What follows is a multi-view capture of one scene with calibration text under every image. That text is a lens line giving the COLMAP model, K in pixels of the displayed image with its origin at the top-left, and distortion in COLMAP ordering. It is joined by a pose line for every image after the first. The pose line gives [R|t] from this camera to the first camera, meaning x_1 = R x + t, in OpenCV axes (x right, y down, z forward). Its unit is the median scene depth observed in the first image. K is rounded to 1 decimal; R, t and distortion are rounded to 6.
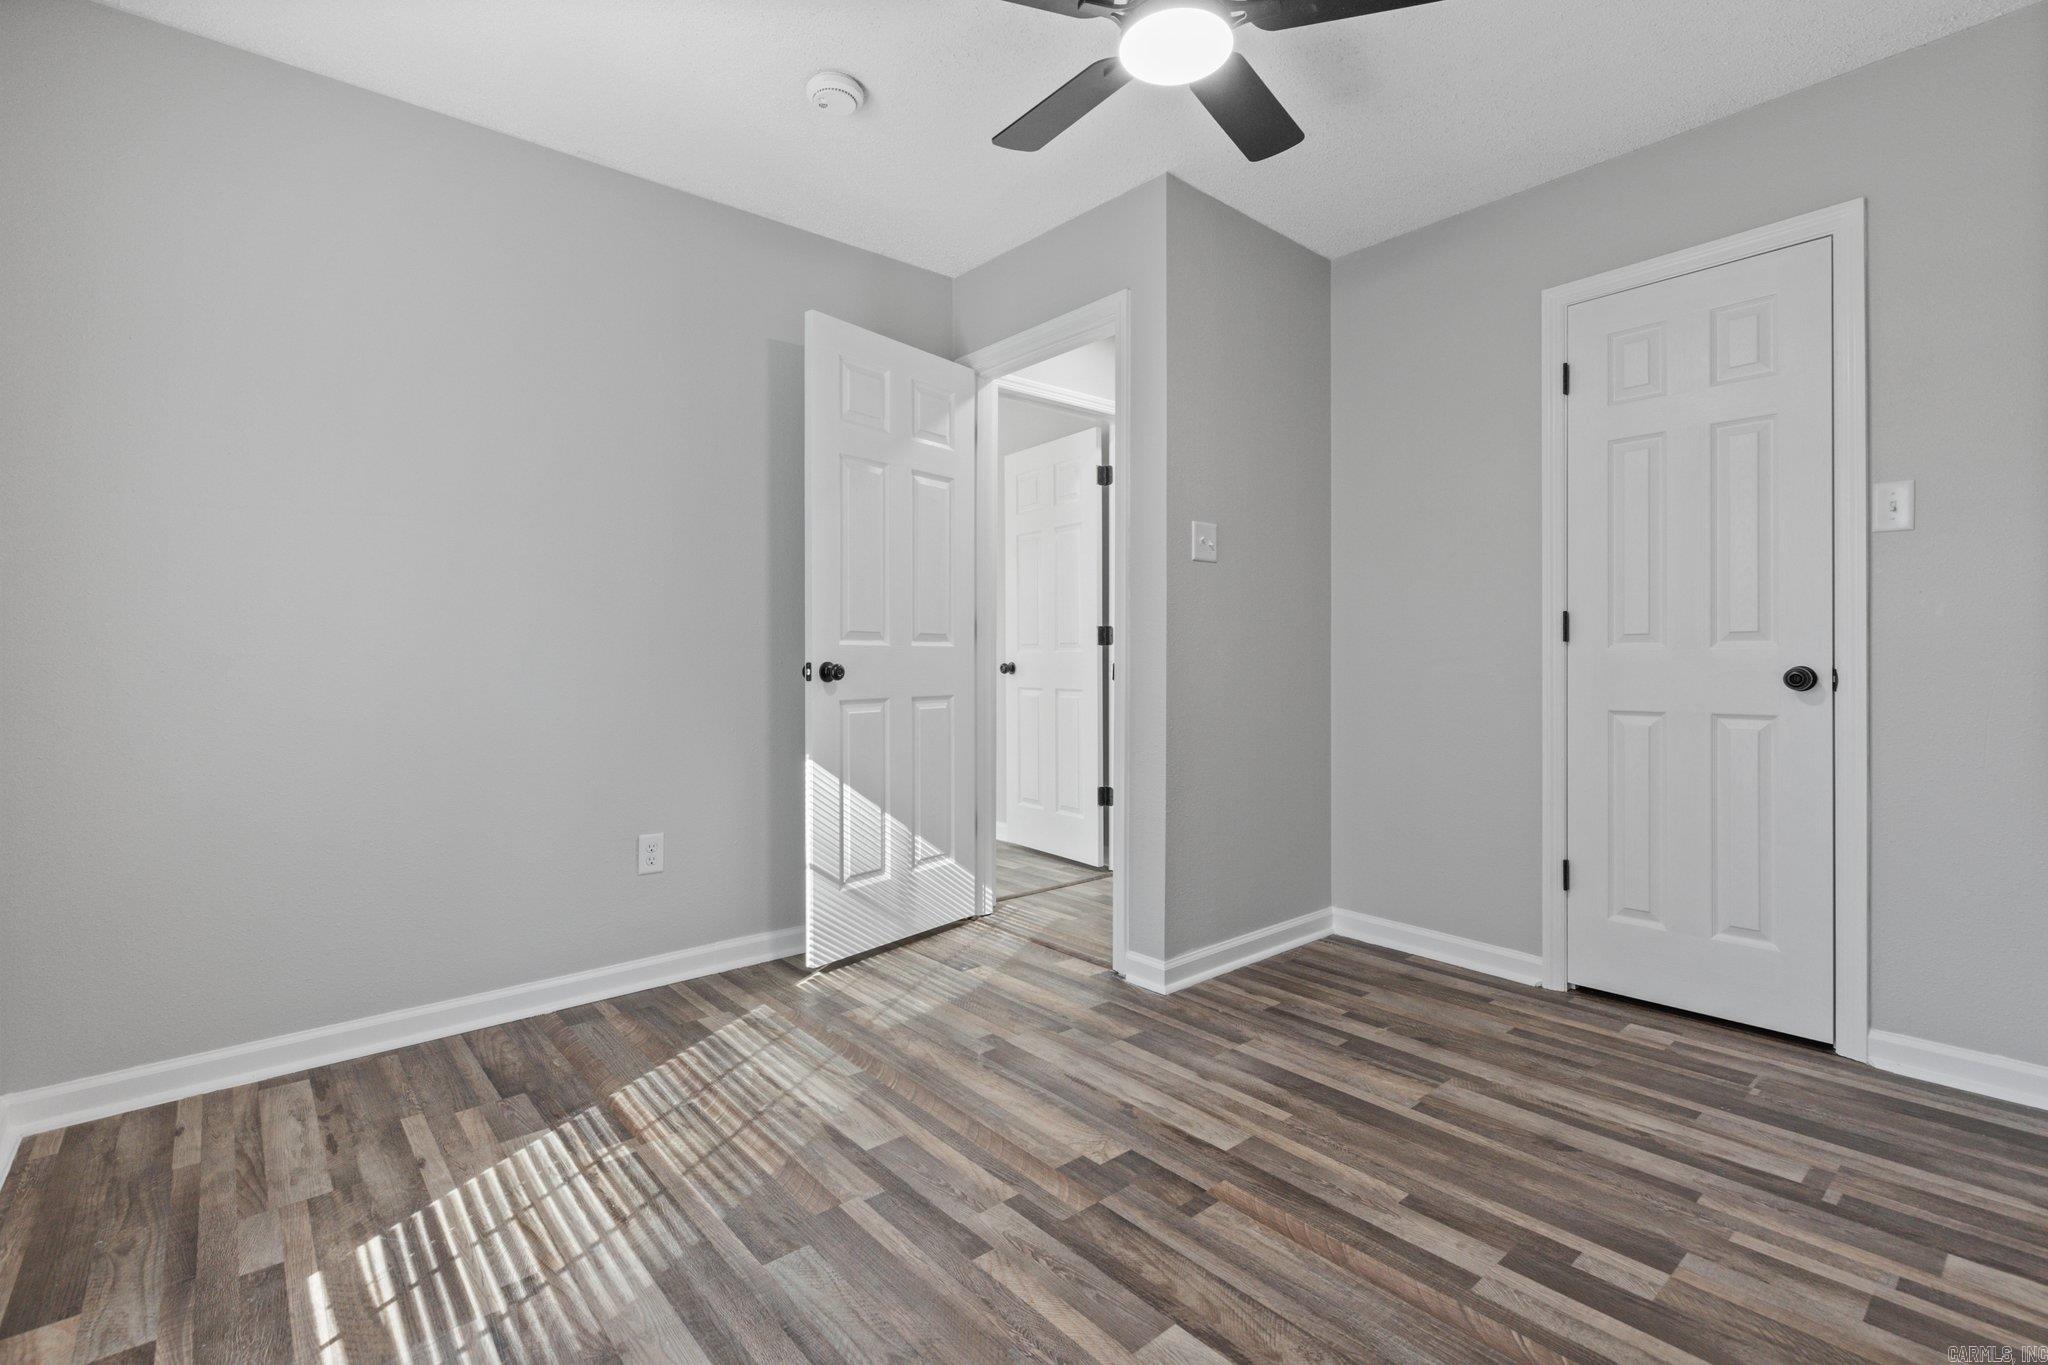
lens RADIAL K [[930.6, 0, 1025.9], [0, 930.6, 668.6], [0, 0, 1]] dist [0.007003, -0.000917]
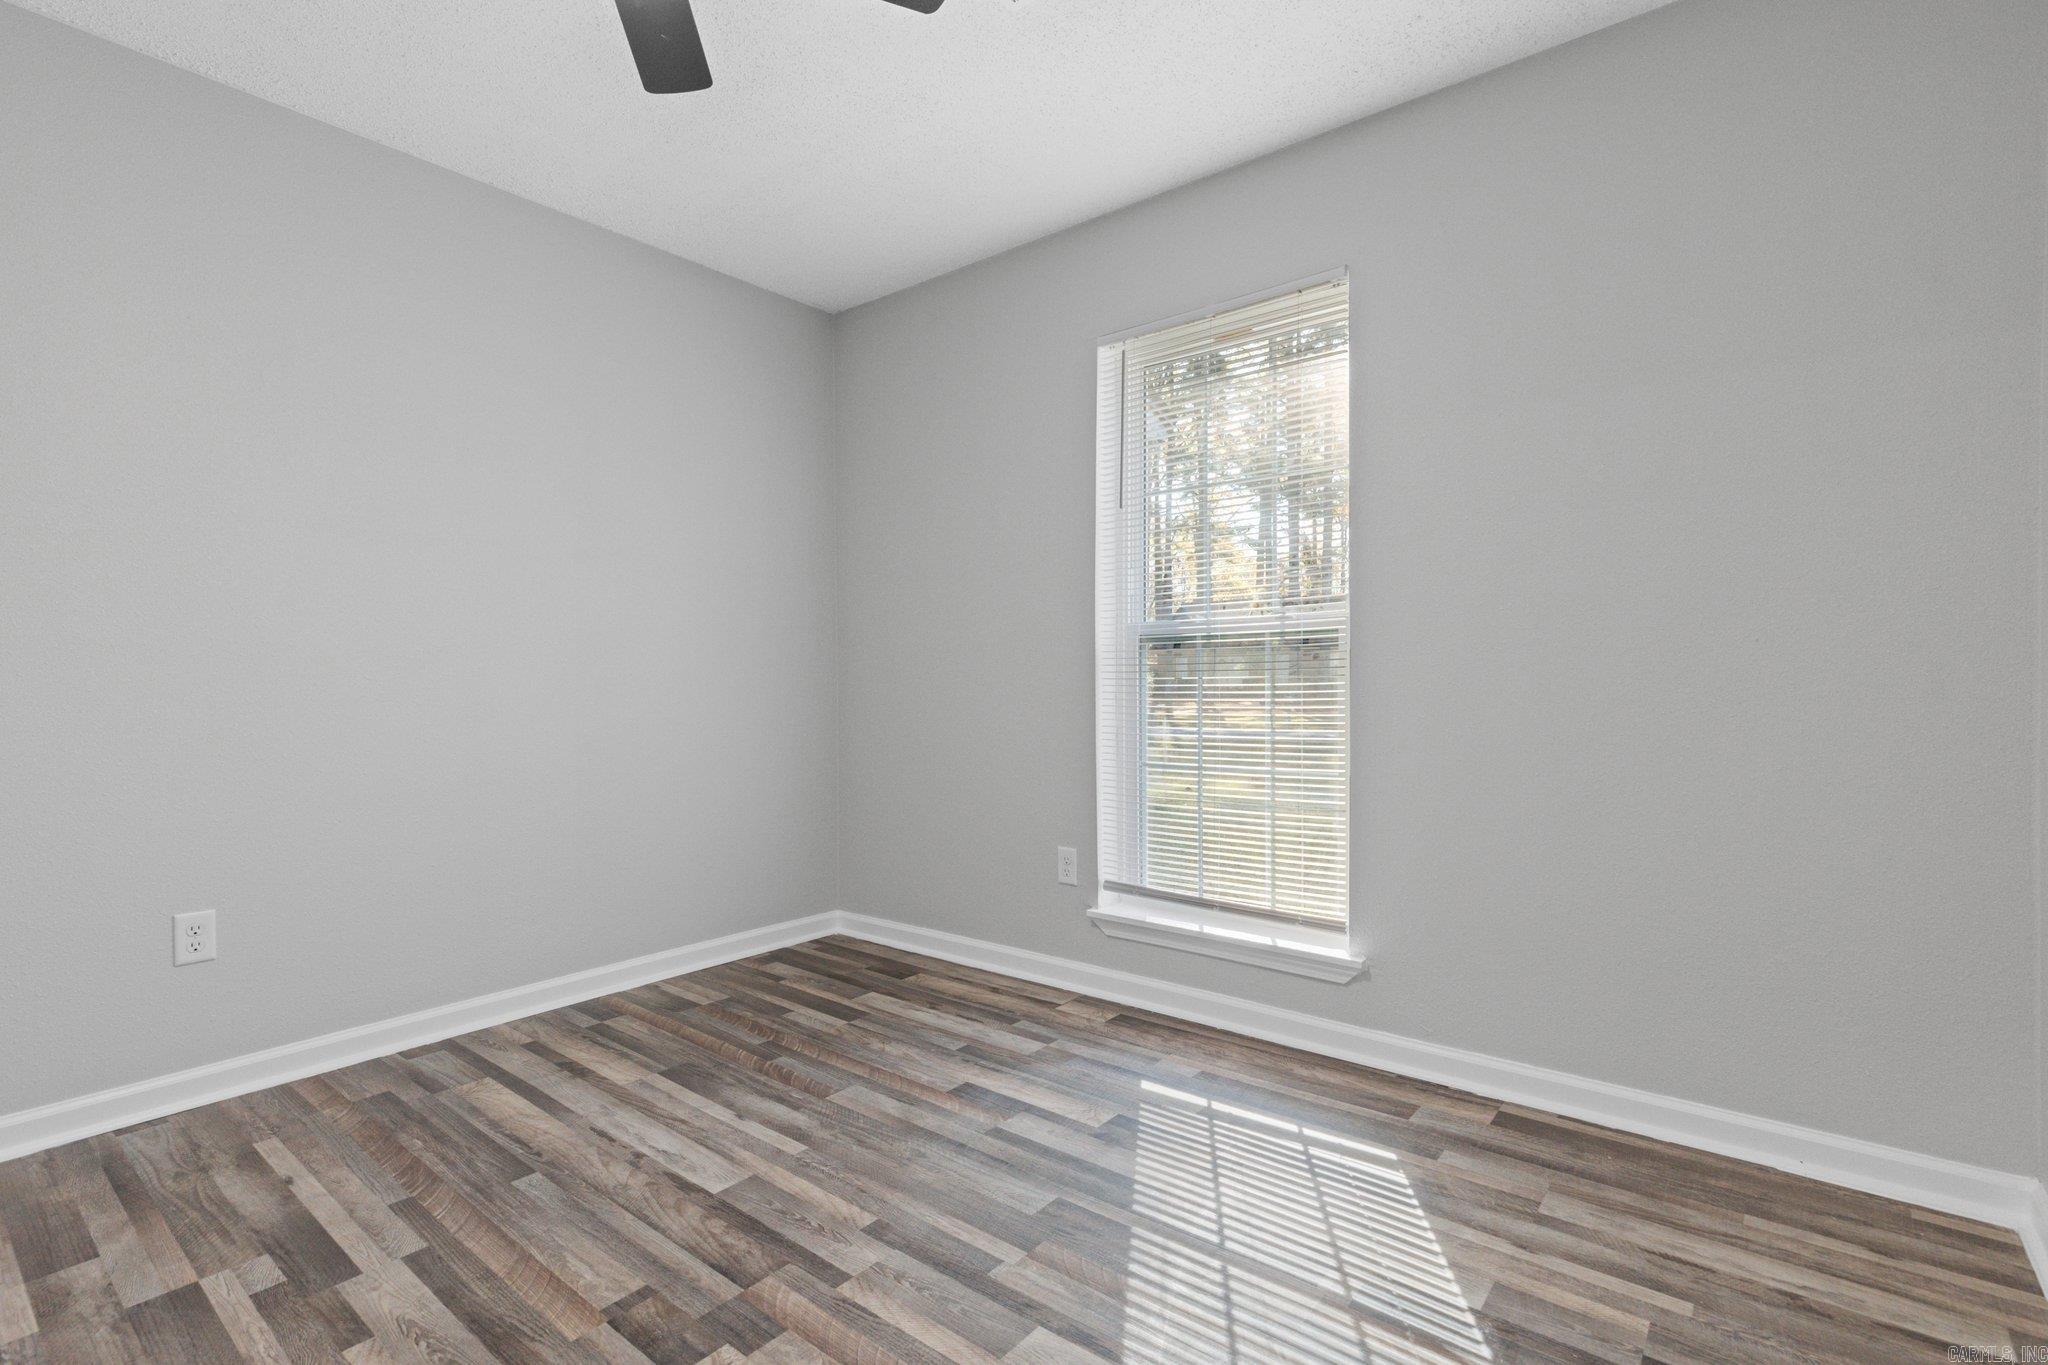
lens RADIAL K [[930.6, 0, 1025.9], [0, 930.6, 668.6], [0, 0, 1]] dist [0.007003, -0.000917]
pose [[-0.982480, 0.007837, -0.186204, -0.025830], [0.007491, 0.999969, 0.002562, -0.026942], [0.186218, 0.001123, -0.982508, 1.979197]]
